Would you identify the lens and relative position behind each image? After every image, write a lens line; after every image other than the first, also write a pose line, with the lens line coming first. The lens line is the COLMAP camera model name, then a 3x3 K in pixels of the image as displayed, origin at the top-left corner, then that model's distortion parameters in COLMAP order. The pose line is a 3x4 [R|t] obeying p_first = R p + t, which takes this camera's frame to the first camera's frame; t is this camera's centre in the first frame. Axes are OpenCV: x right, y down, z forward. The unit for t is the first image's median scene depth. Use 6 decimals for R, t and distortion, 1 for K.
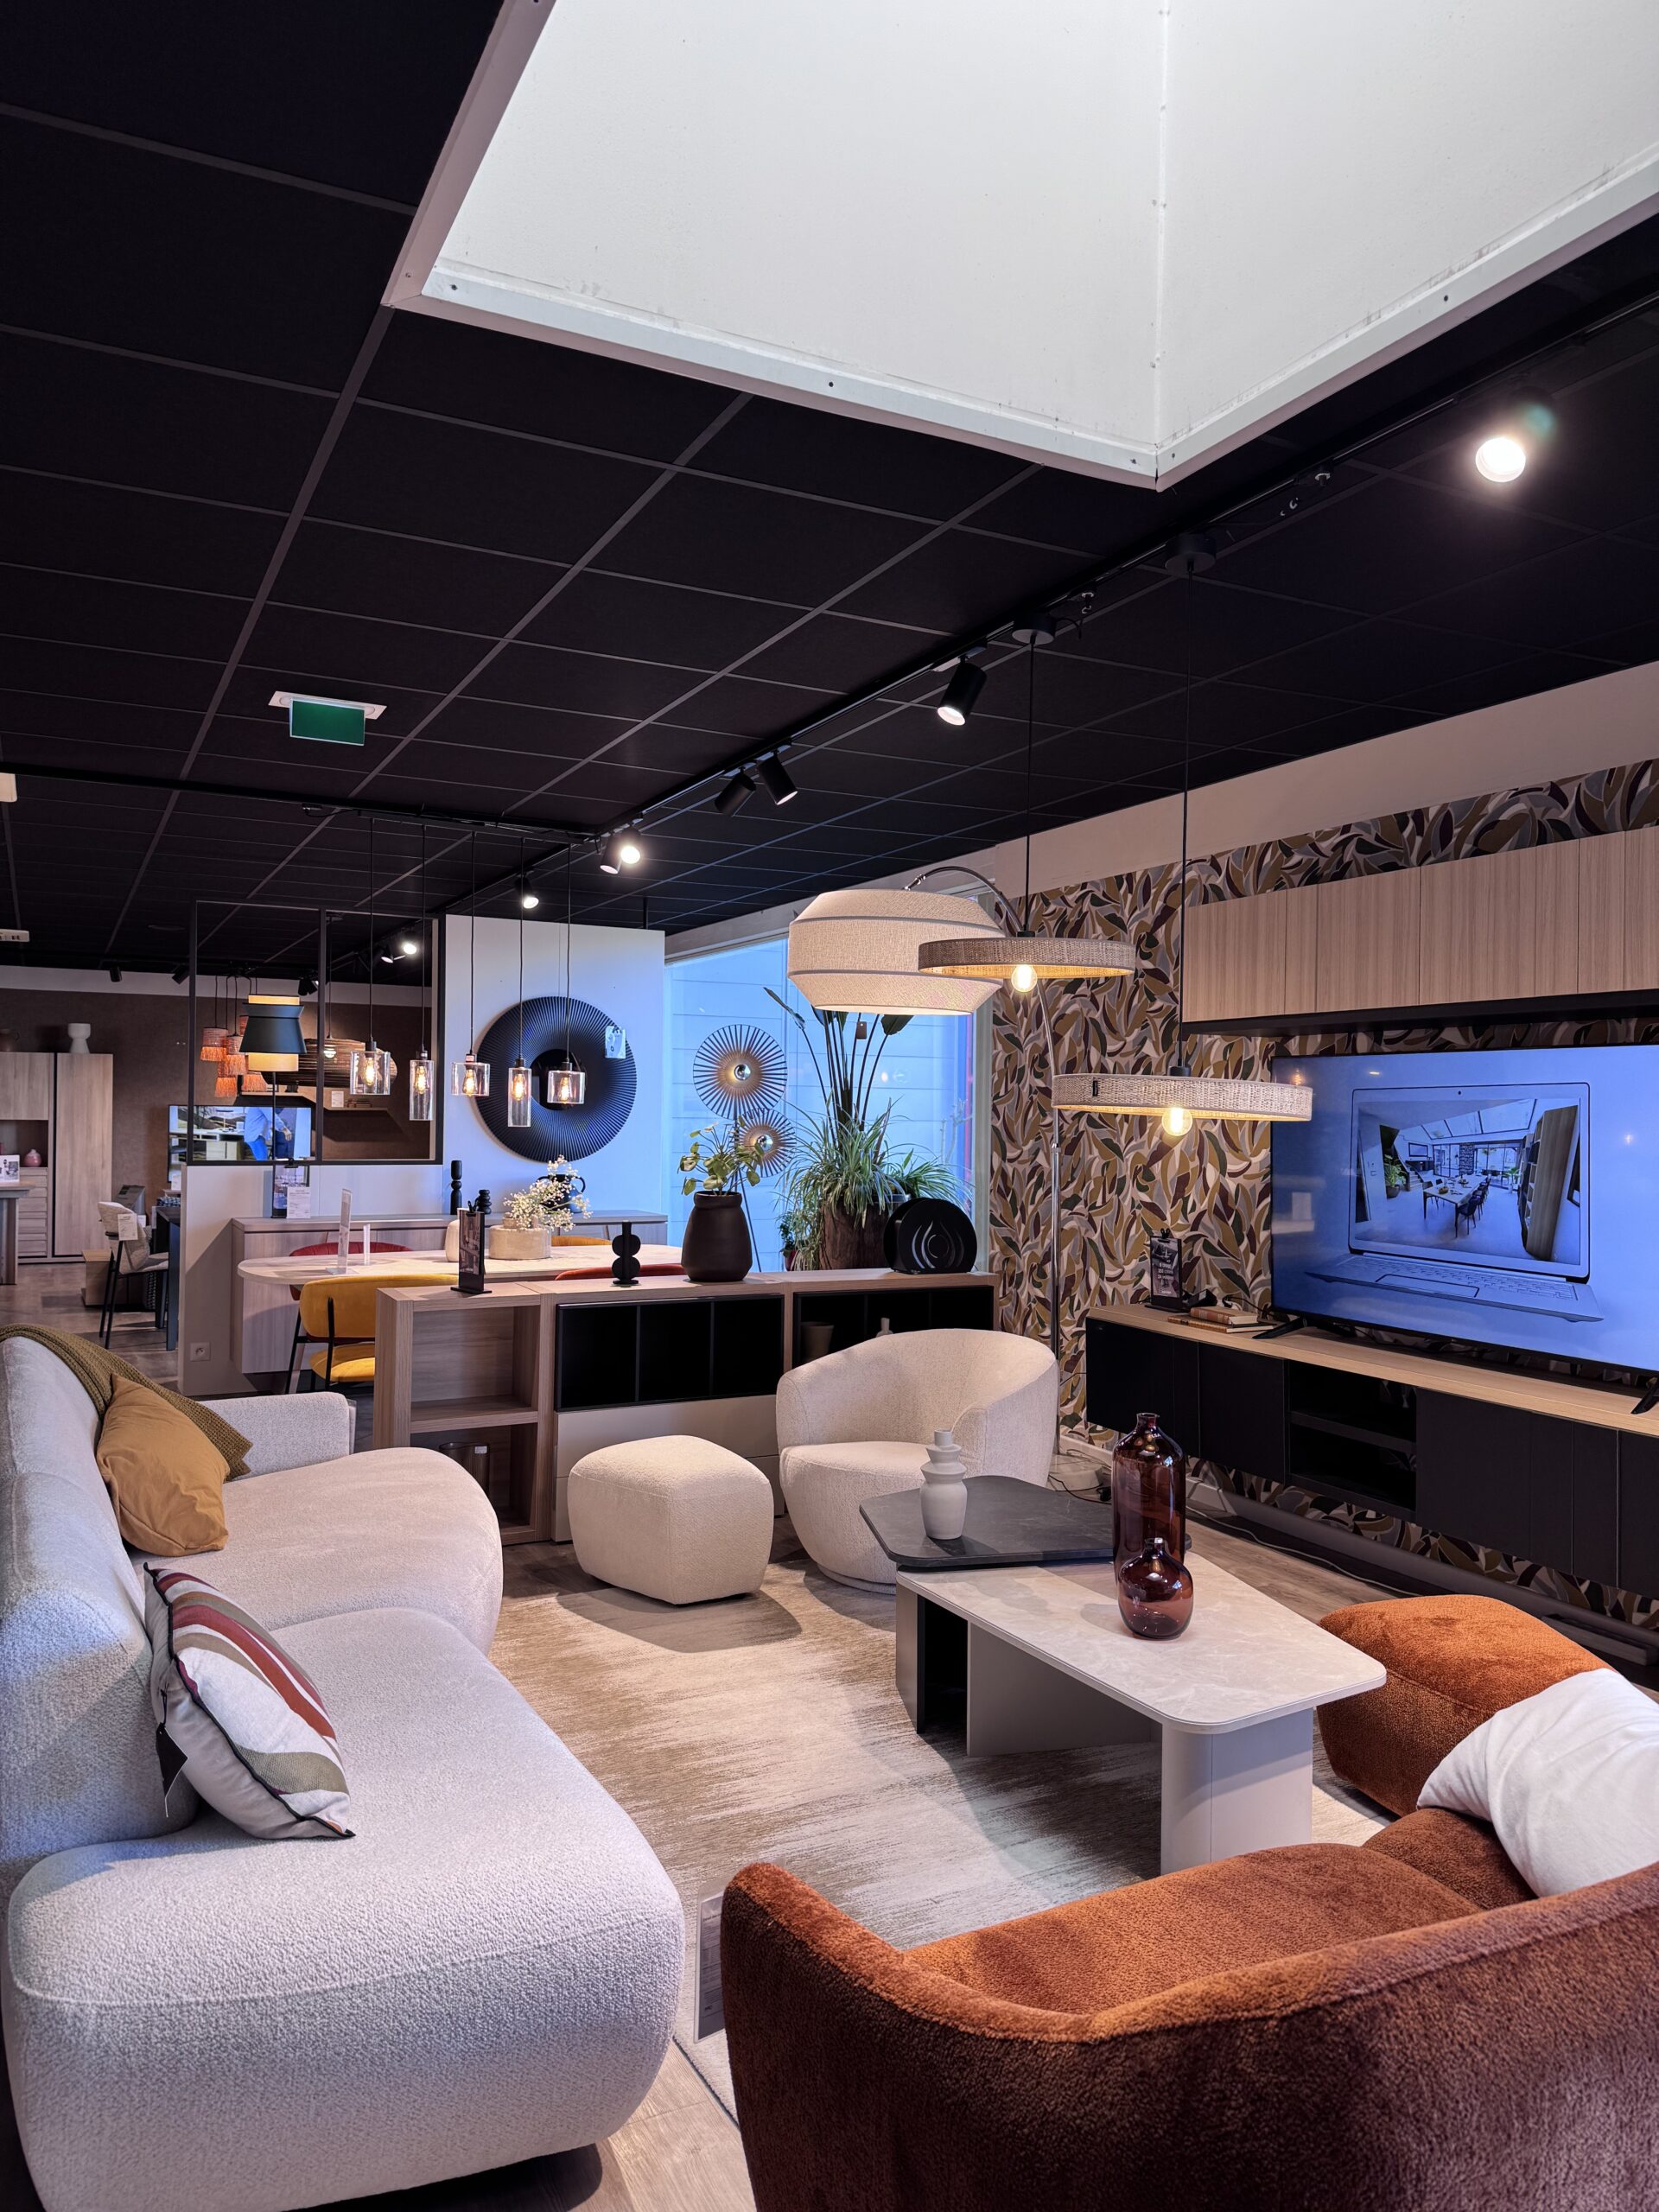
lens RADIAL K [[1559.6, 0, 842.2], [0, 1559.6, 1127.9], [0, 0, 1]] dist [-0.010497, -0.011114]
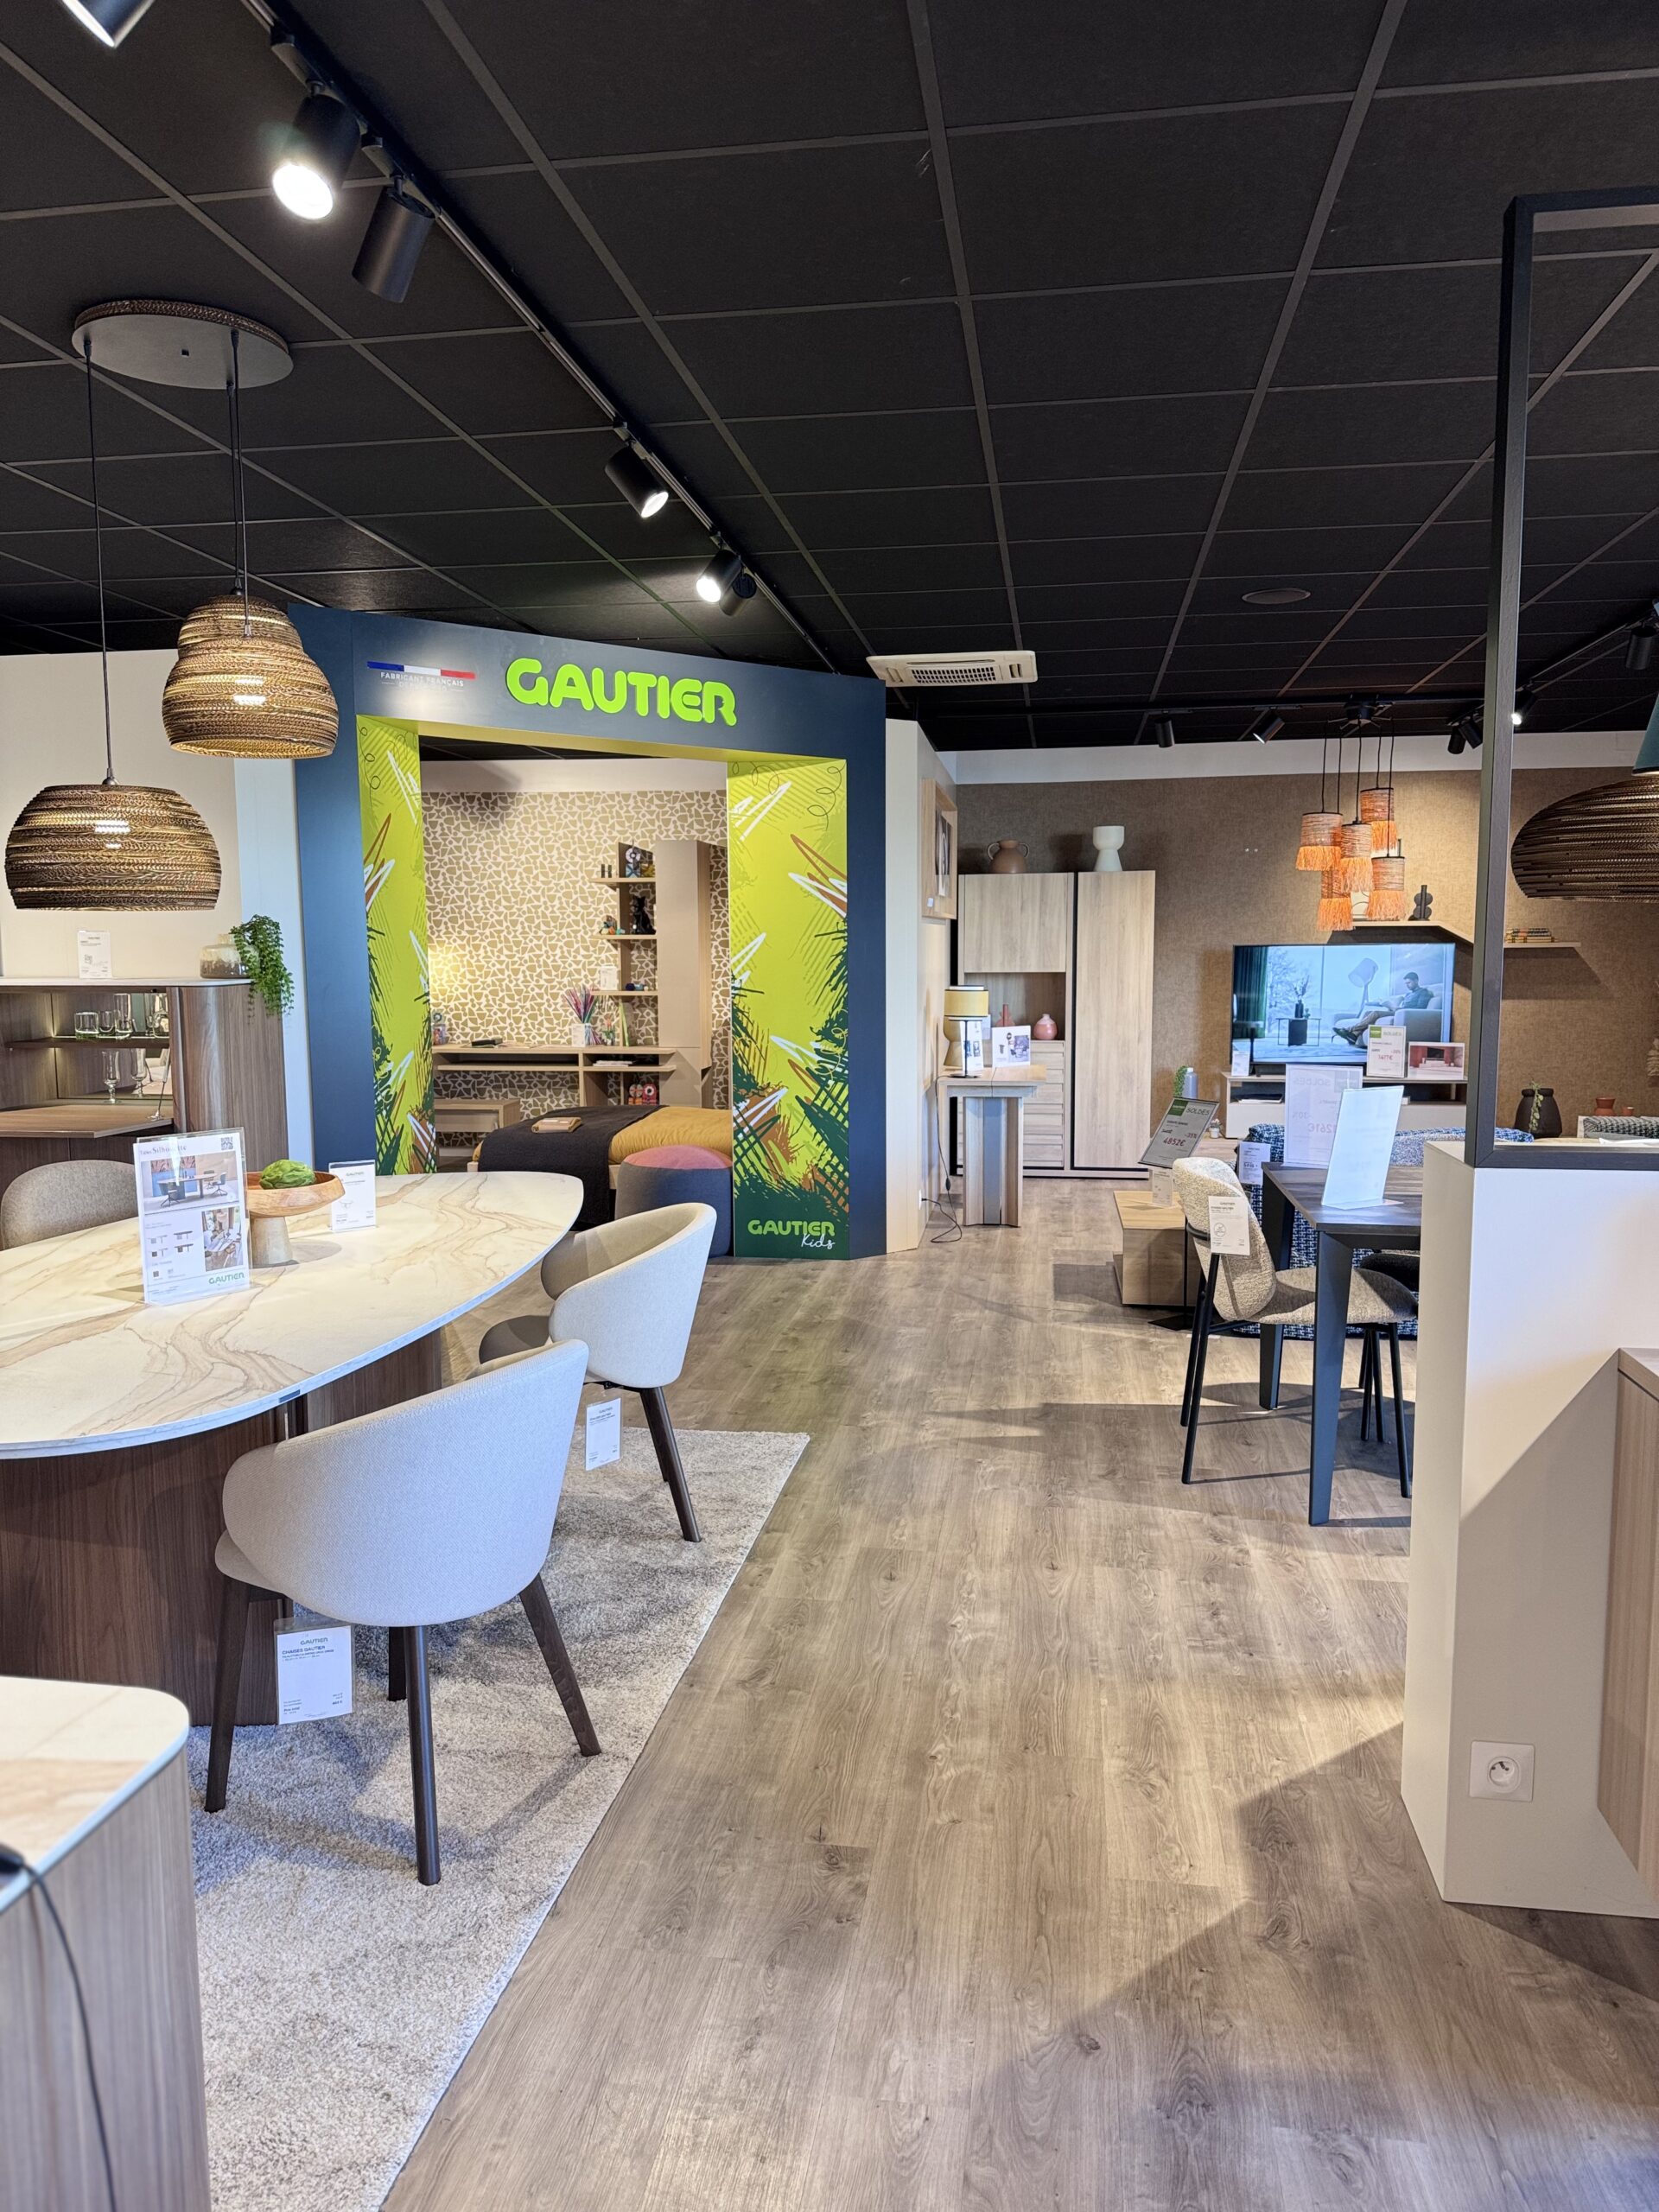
lens RADIAL K [[1559.6, 0, 829.6], [0, 1559.6, 1106.2], [0, 0, 1]] dist [-0.010497, -0.011114]
pose [[0.810854, 0.041436, -0.583780, -0.192476], [0.012771, 0.996000, 0.088433, -0.008242], [0.585109, -0.079162, 0.807081, 0.381345]]
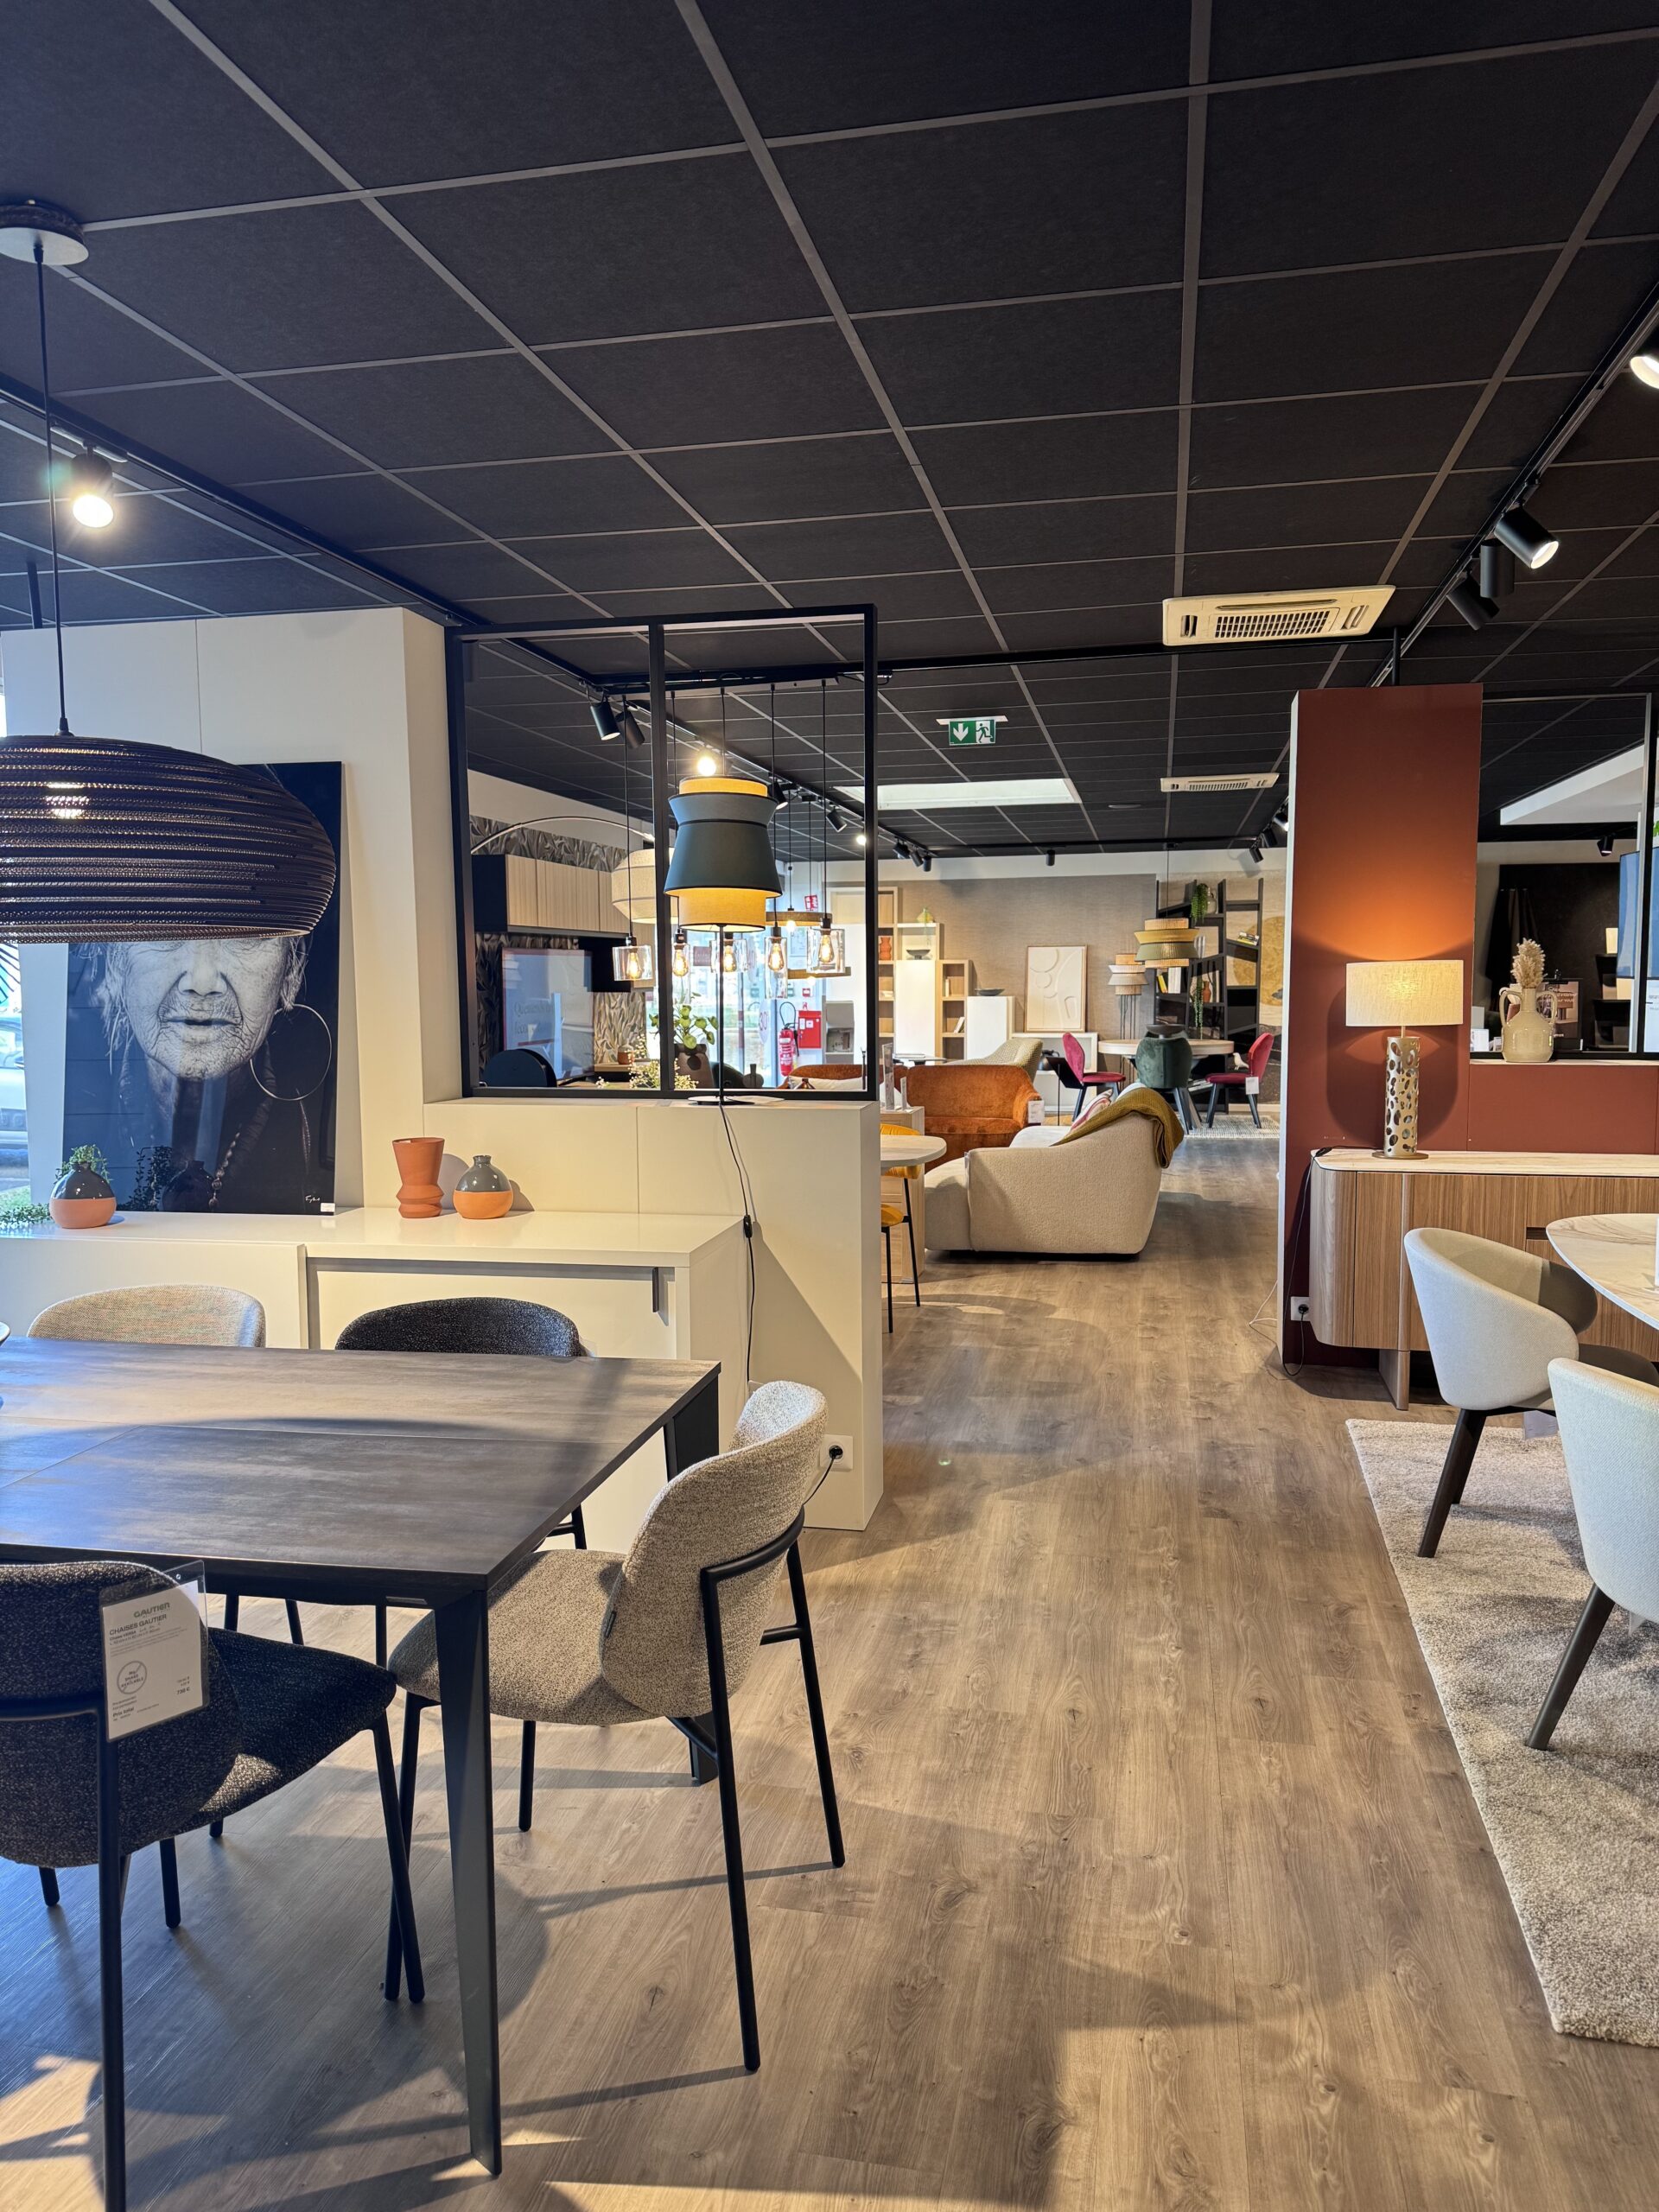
lens RADIAL K [[1559.6, 0, 844.9], [0, 1559.6, 1095.7], [0, 0, 1]] dist [-0.010497, -0.011114]
pose [[-0.780012, -0.053582, 0.623467, -0.410468], [0.010261, 0.995098, 0.098357, -0.017829], [-0.625681, 0.083117, -0.775639, 0.776400]]
